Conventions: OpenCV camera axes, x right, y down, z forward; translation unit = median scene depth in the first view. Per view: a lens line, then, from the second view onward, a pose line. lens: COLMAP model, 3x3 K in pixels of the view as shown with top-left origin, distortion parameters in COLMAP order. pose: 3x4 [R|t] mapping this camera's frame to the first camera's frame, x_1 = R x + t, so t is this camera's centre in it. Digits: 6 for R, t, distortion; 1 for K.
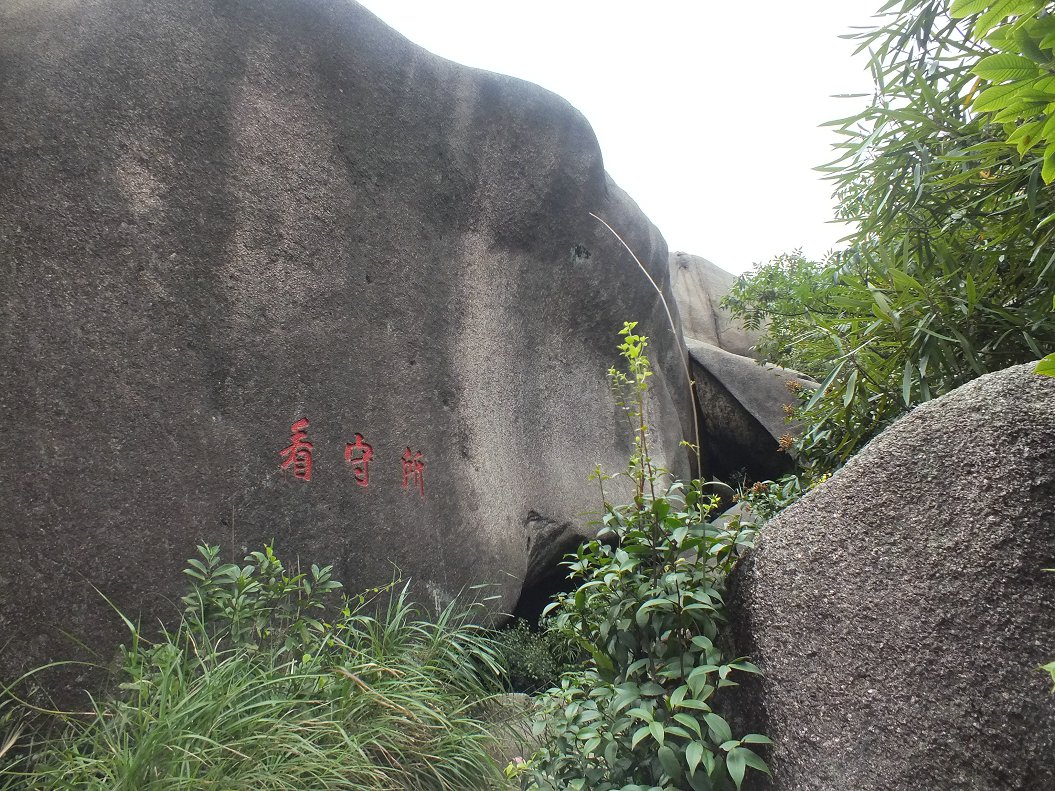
lens RADIAL K [[693.7, 0, 507.7], [0, 693.7, 396.2], [0, 0, 1]] dist [-0.091984, 0.035347]
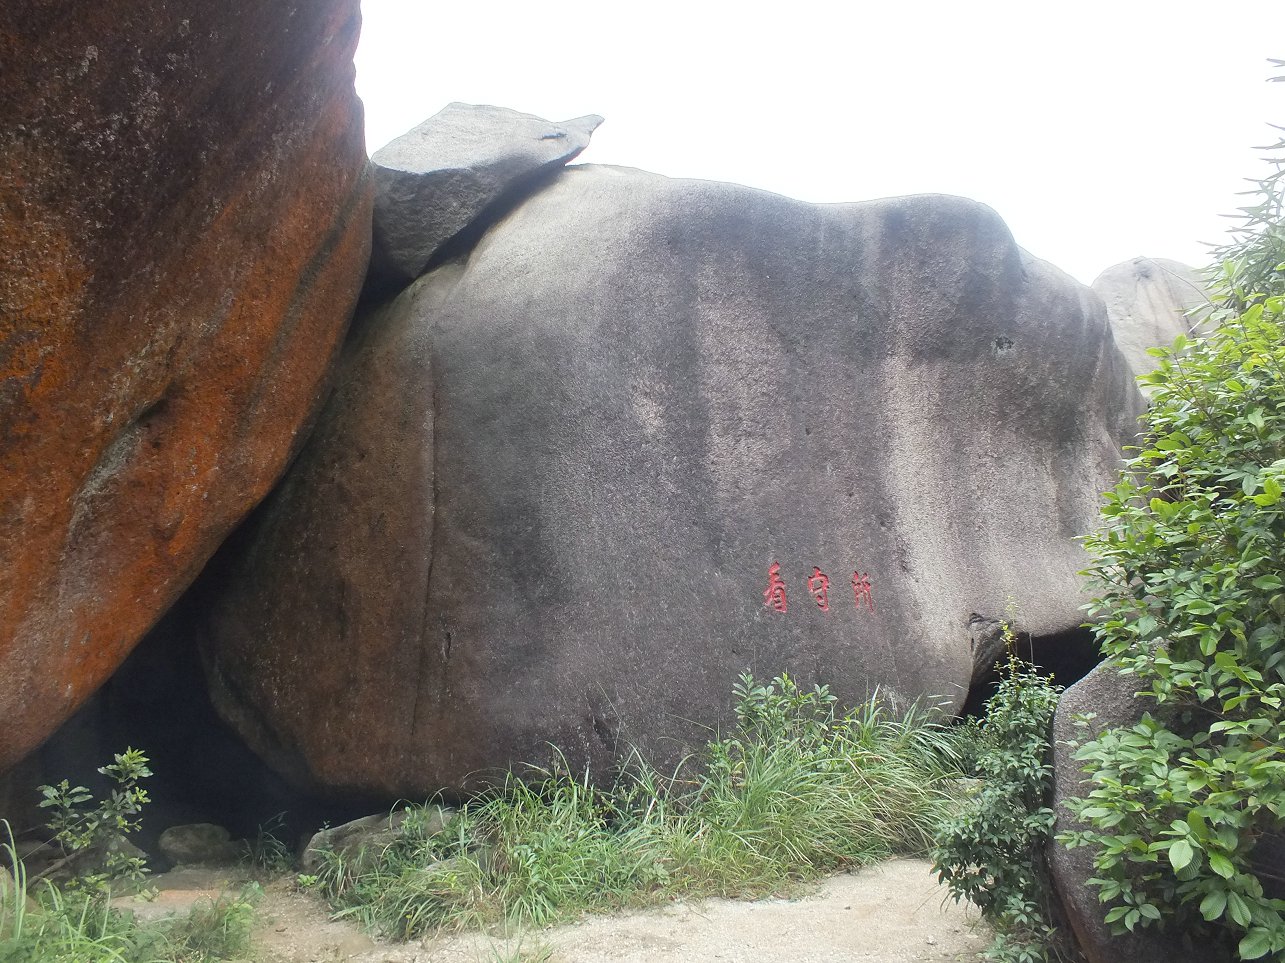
lens RADIAL K [[844.9, 0, 618.4], [0, 844.9, 482.4], [0, 0, 1]] dist [-0.091984, 0.035347]
pose [[0.930751, -0.088325, -0.354825, -0.002464], [0.105421, 0.994002, 0.029099, -0.160863], [0.350127, -0.064490, 0.934480, -0.453902]]
